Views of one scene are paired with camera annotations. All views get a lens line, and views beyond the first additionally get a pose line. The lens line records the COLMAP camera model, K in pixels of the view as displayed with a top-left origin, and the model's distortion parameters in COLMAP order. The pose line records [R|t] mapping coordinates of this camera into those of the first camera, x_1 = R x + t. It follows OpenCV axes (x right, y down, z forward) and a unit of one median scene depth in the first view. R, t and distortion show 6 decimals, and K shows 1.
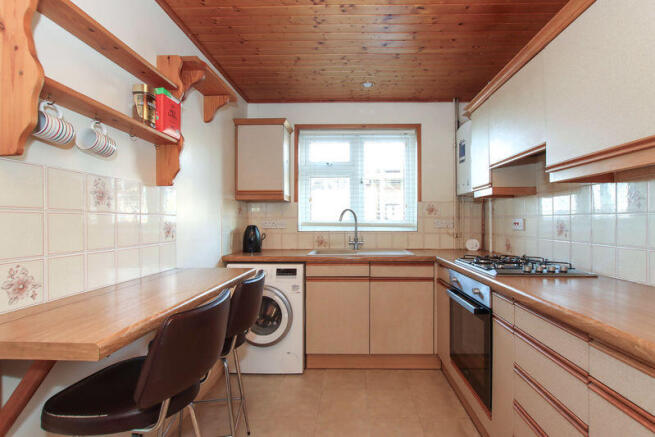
lens RADIAL K [[308.1, 0, 330.1], [0, 308.1, 220.3], [0, 0, 1]] dist [-0.016342, 0.004242]
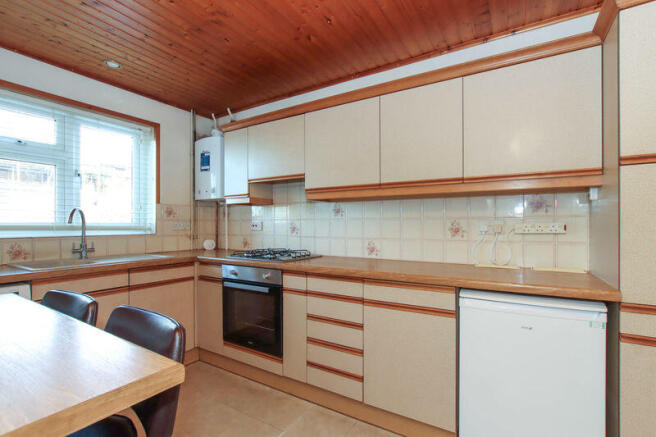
lens RADIAL K [[308.6, 0, 330.9], [0, 308.6, 220.7], [0, 0, 1]] dist [-0.016342, 0.004242]
pose [[0.498809, 0.010189, 0.866652, -0.293682], [-0.002283, 0.999943, -0.010442, 0.002420], [-0.866709, 0.003230, 0.498803, 0.044550]]
